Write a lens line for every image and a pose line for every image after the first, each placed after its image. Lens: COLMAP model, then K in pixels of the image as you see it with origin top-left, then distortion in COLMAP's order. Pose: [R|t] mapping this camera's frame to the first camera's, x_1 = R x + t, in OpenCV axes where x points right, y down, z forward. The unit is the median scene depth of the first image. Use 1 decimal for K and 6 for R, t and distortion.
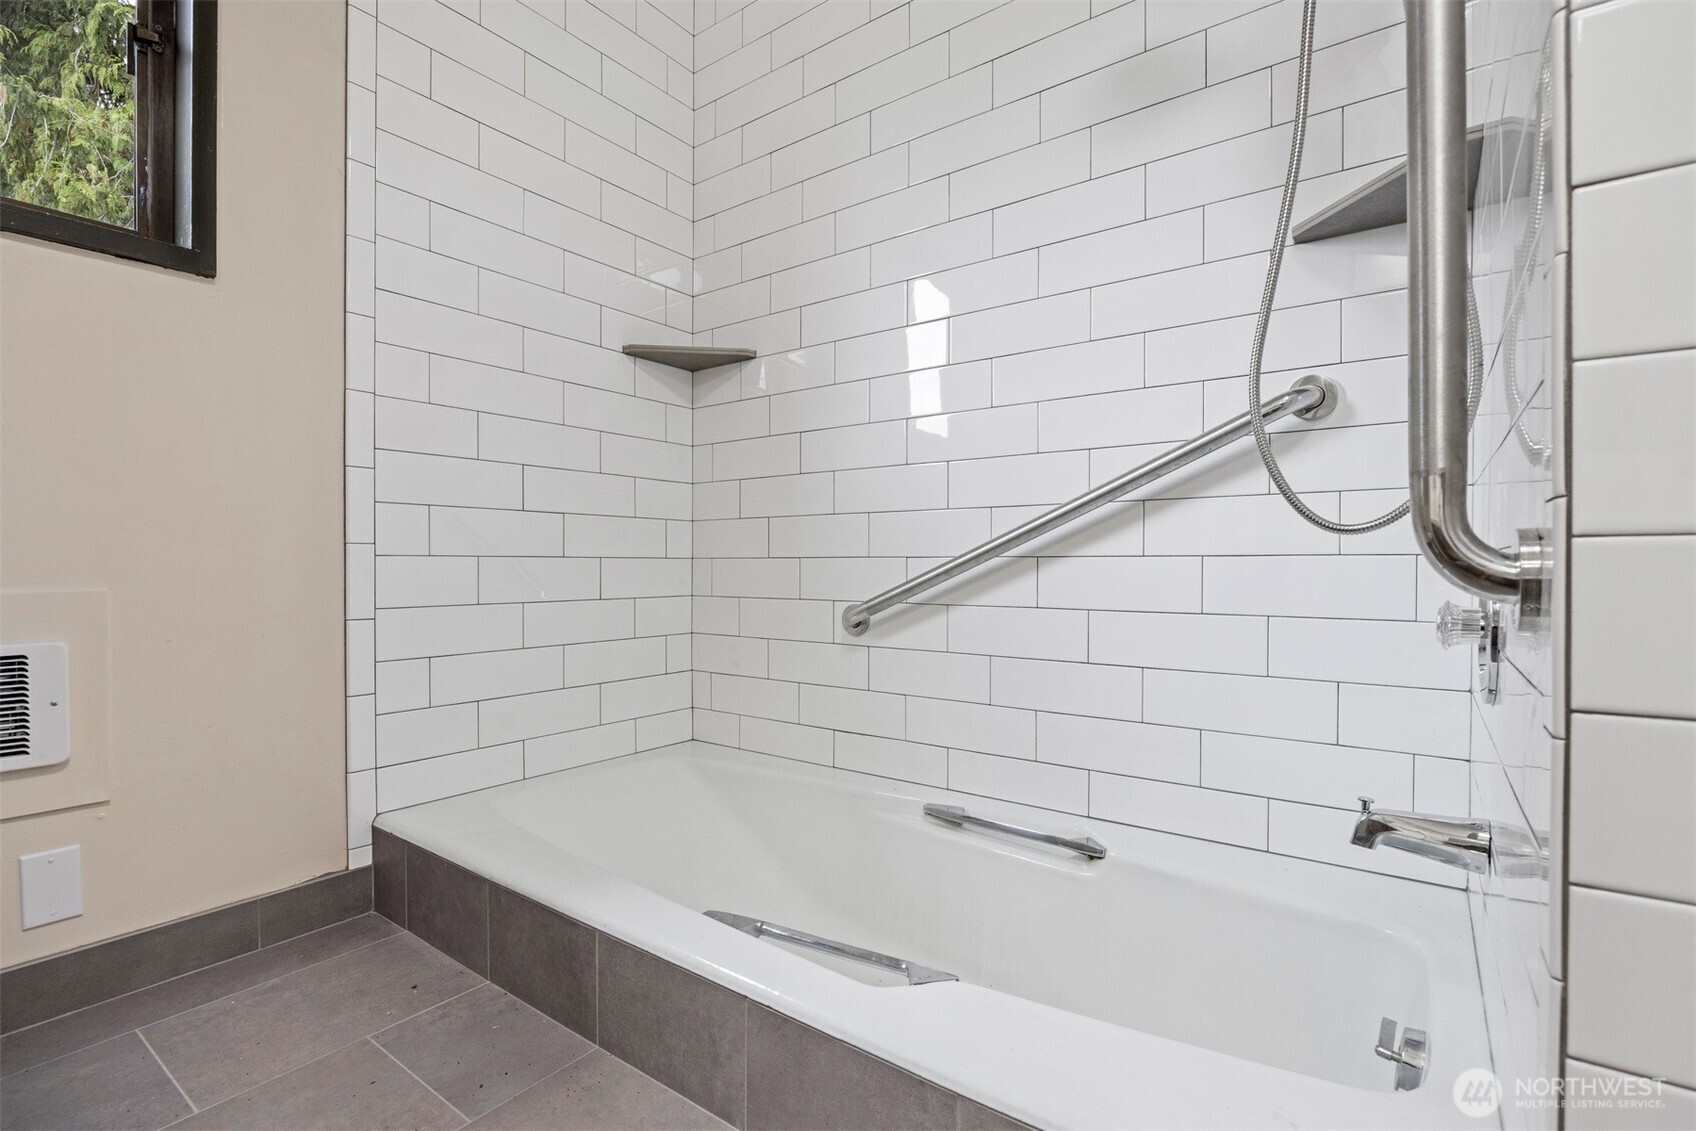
lens RADIAL K [[786.2, 0, 846.6], [0, 786.2, 570.1], [0, 0, 1]] dist [-0.005215, -0.000861]
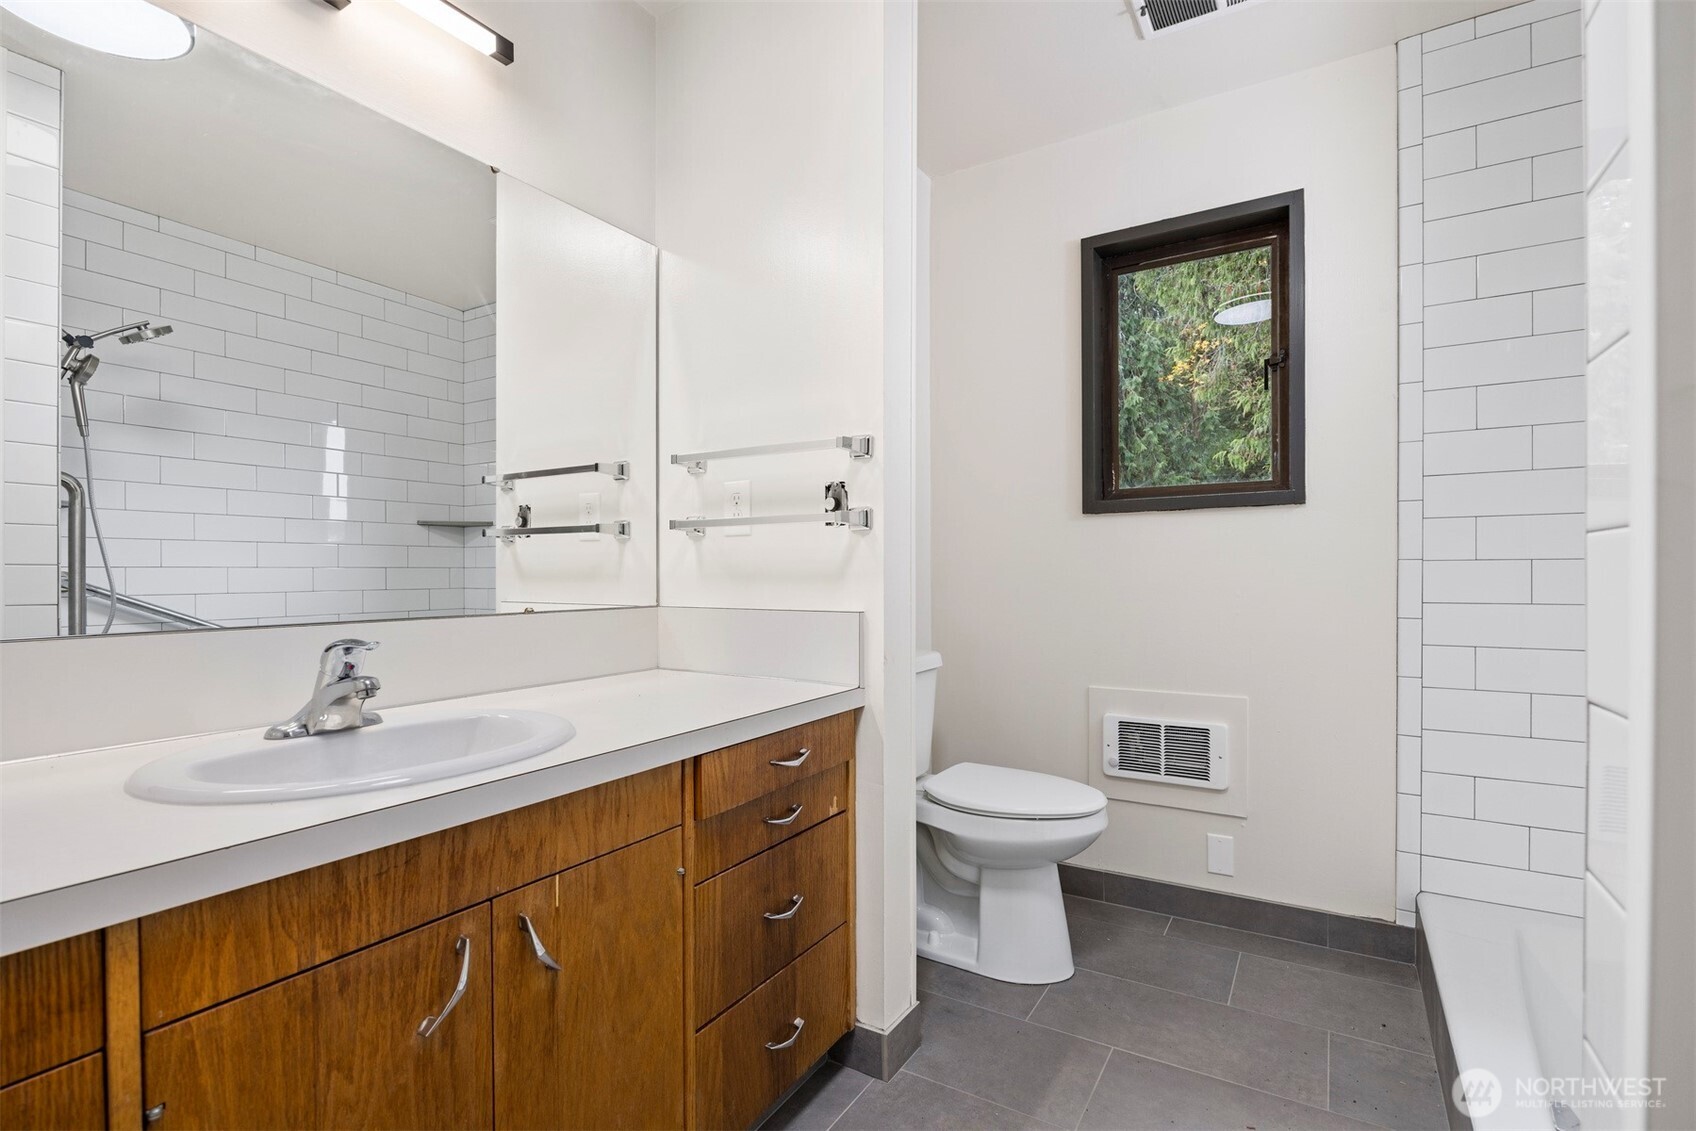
lens RADIAL K [[786.2, 0, 849.1], [0, 786.2, 569.9], [0, 0, 1]] dist [-0.005215, -0.000861]
pose [[0.090915, 0.004885, -0.995847, 0.674935], [-0.003941, 0.999982, 0.004546, -0.246623], [0.995851, 0.003511, 0.090933, -0.046820]]
